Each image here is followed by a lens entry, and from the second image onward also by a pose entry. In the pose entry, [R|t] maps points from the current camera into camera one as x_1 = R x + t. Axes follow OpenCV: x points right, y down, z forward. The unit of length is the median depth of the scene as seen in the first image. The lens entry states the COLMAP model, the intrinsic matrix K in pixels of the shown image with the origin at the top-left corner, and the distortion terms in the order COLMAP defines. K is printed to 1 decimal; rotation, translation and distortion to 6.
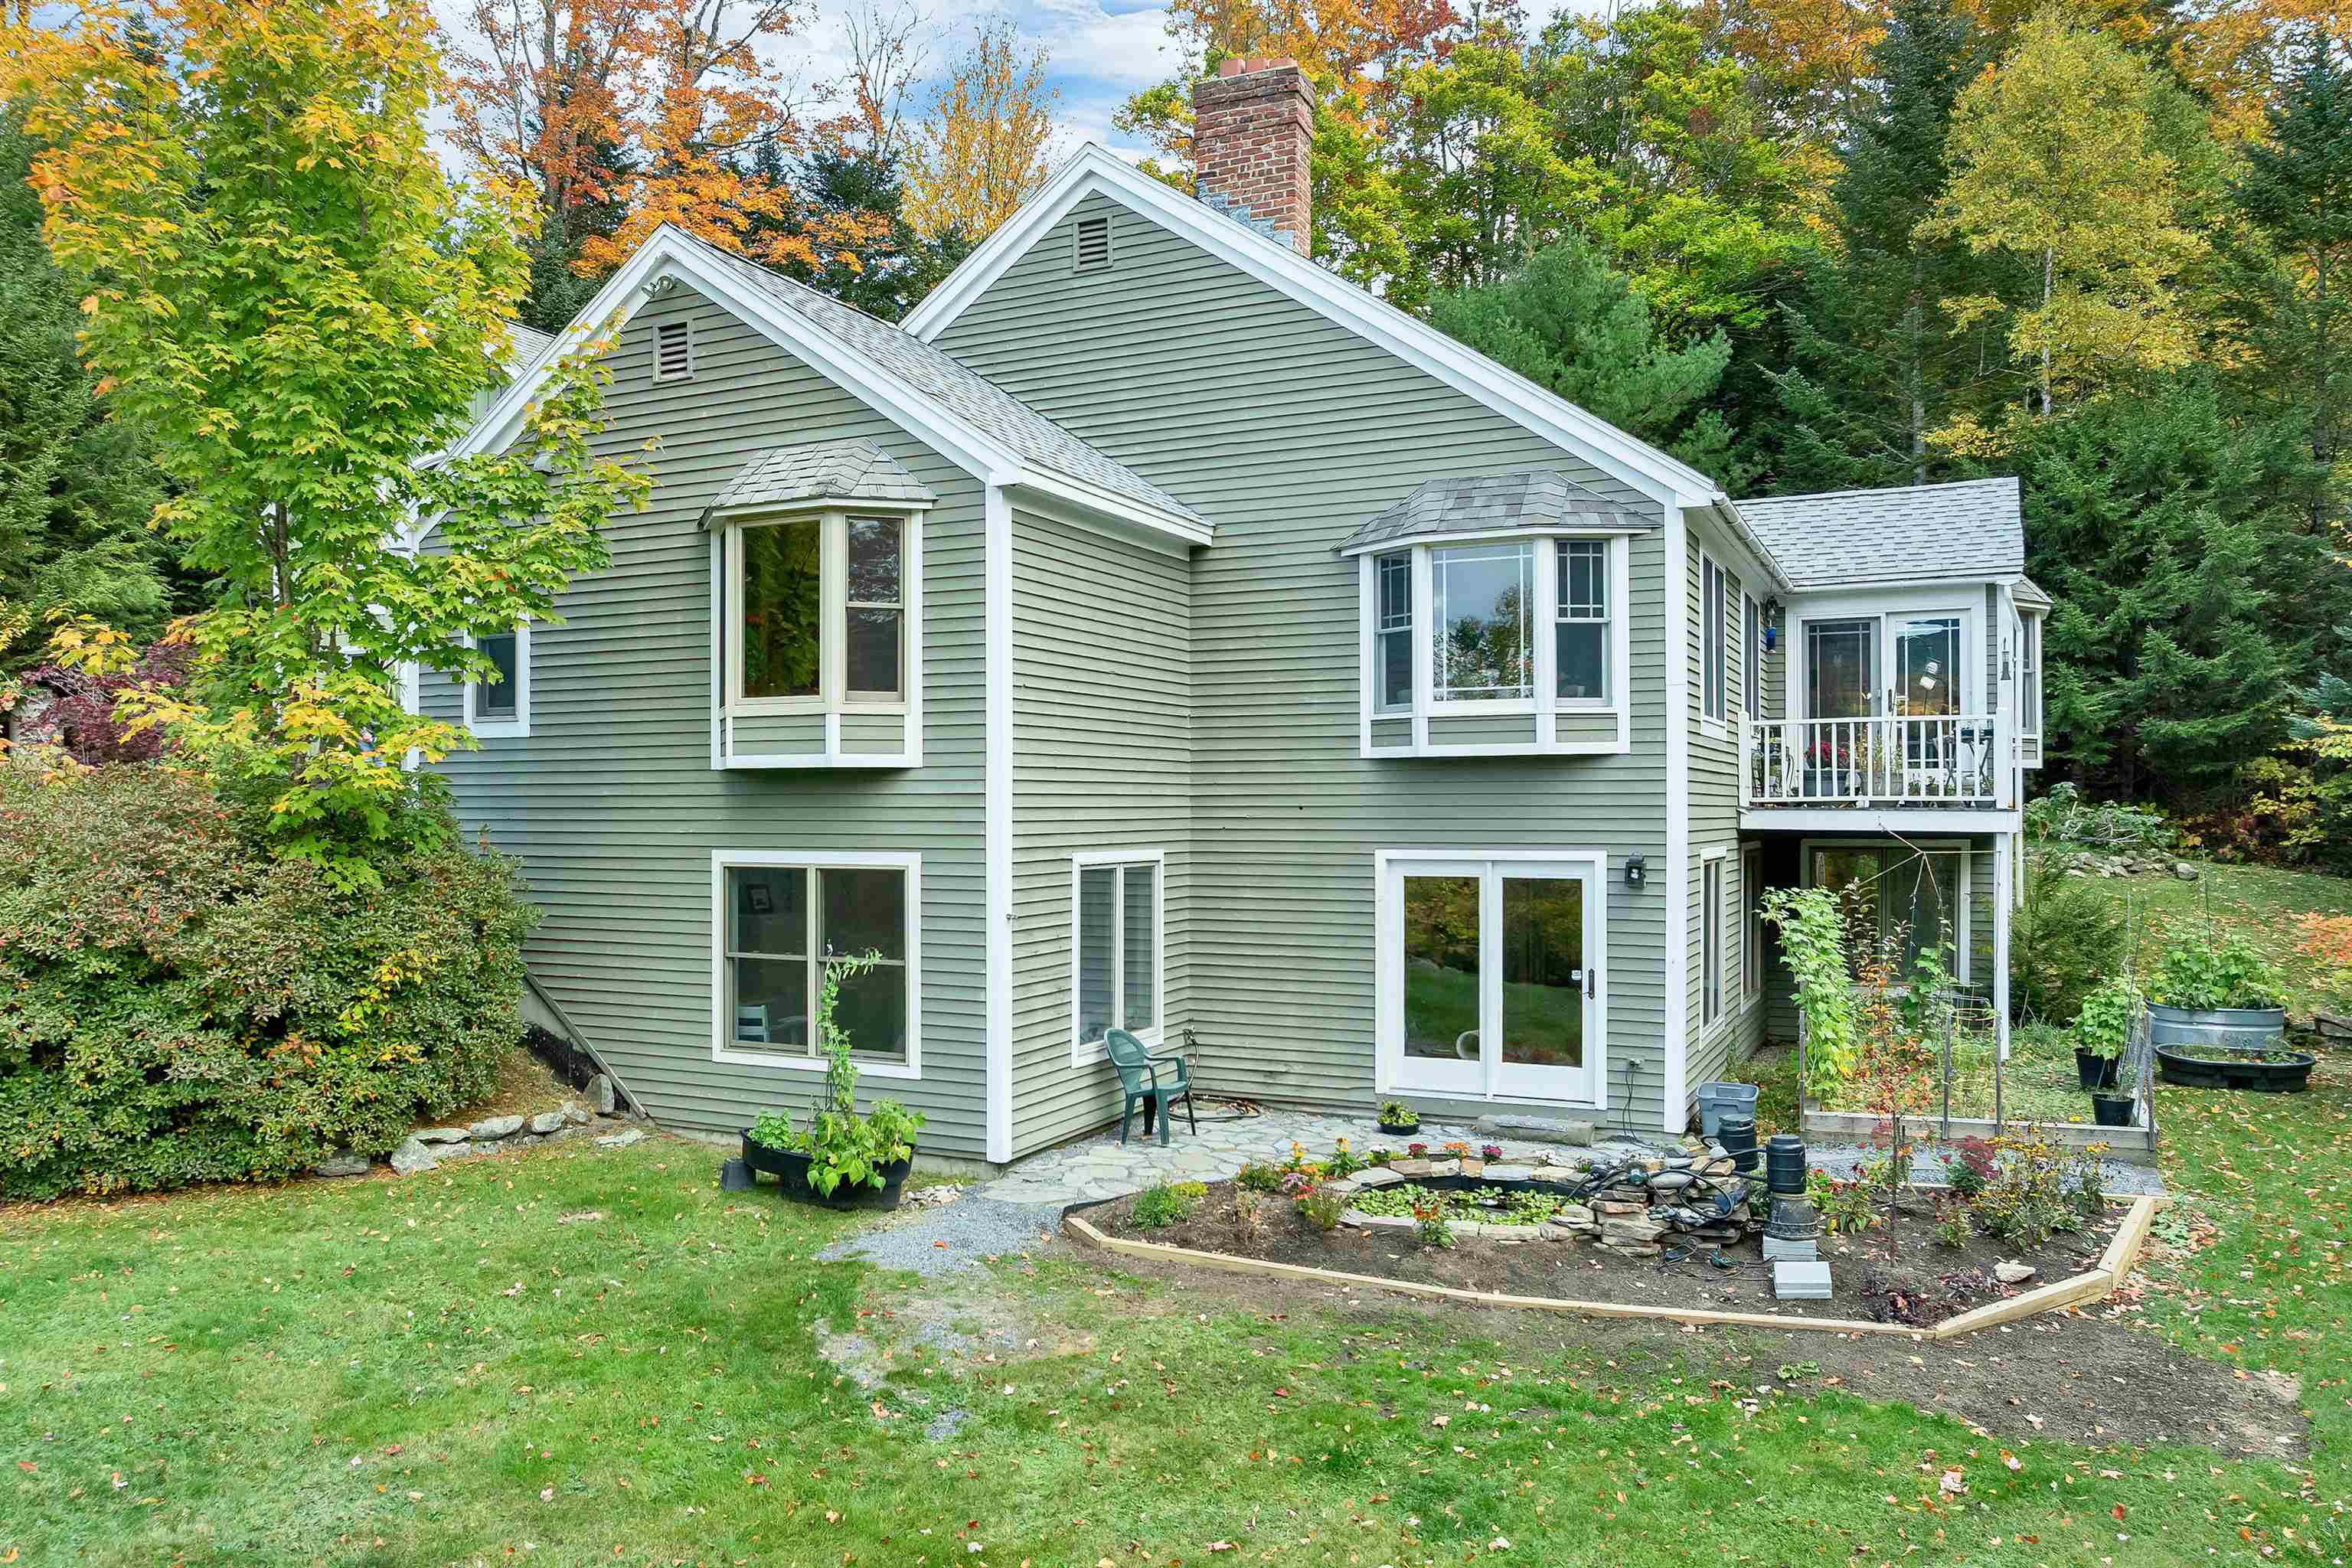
lens RADIAL K [[1725.6, 0, 1182.7], [0, 1725.6, 789.0], [0, 0, 1]] dist [-0.028927, -0.030344]
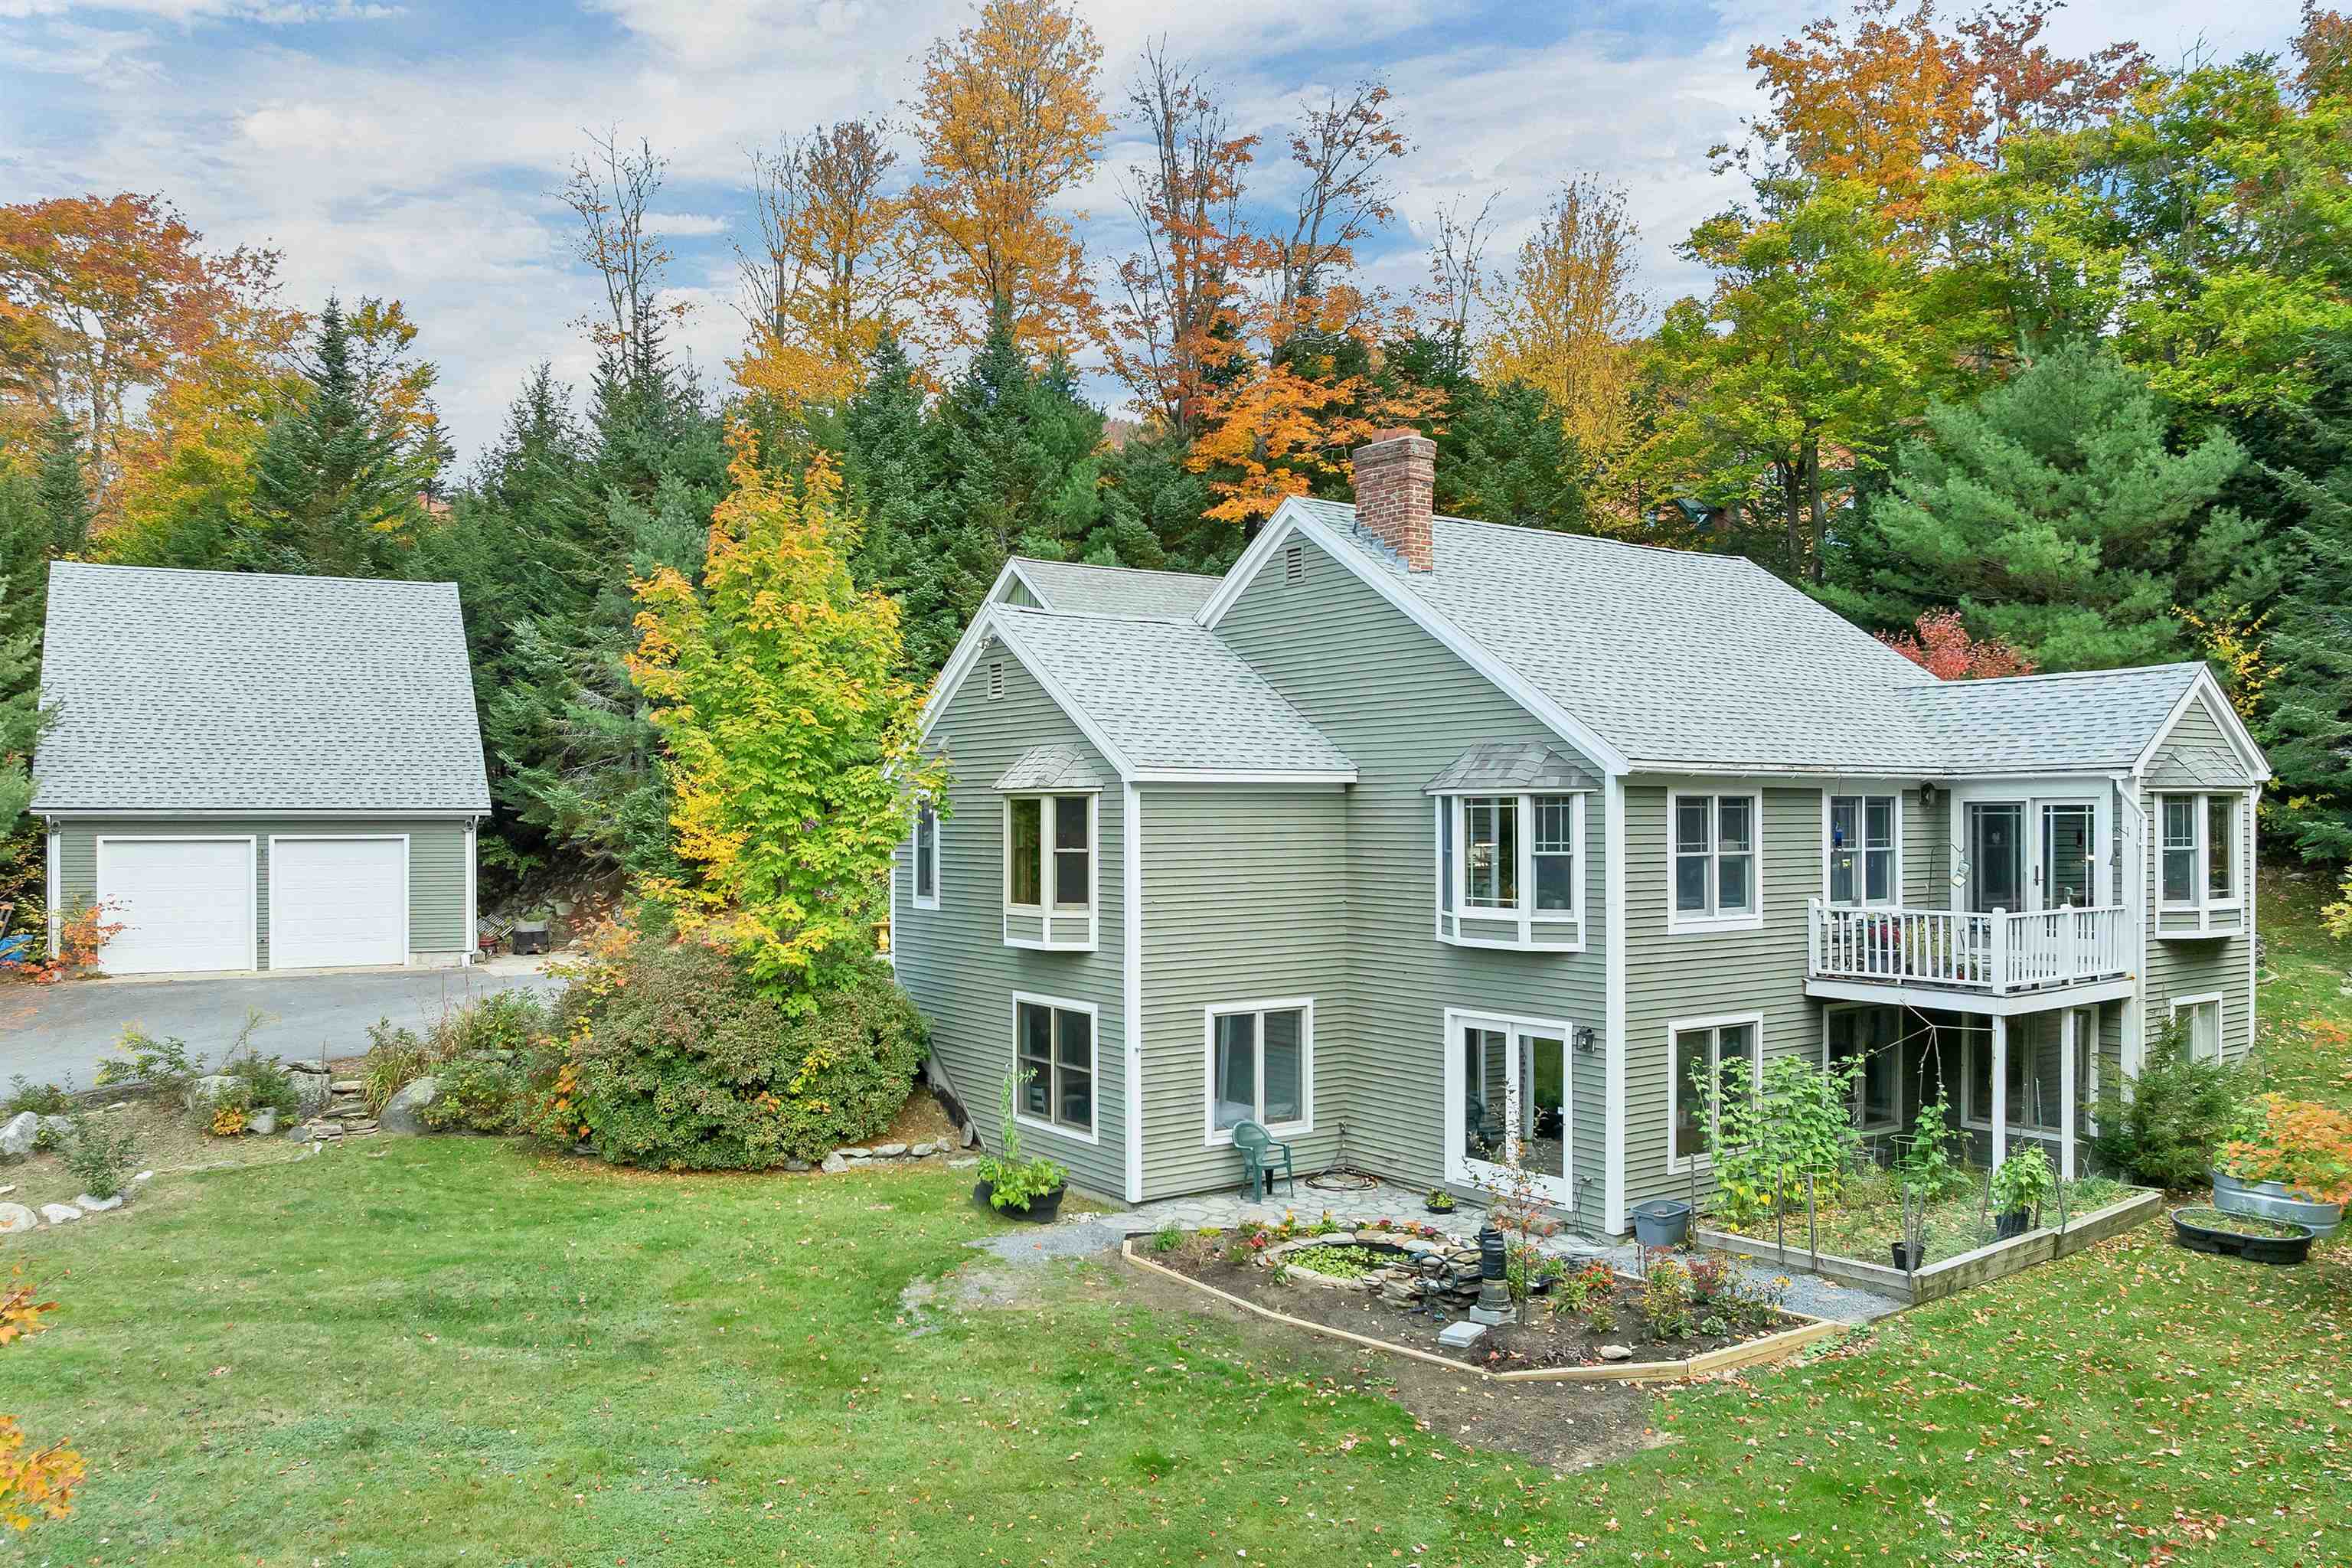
lens RADIAL K [[1725.6, 0, 1161.2], [0, 1725.6, 801.2], [0, 0, 1]] dist [-0.028927, -0.030344]
pose [[0.881015, -0.000935, -0.473087, 0.676086], [0.000925, 1.000000, -0.000253, -0.155795], [0.473087, -0.000215, 0.881016, -0.398942]]
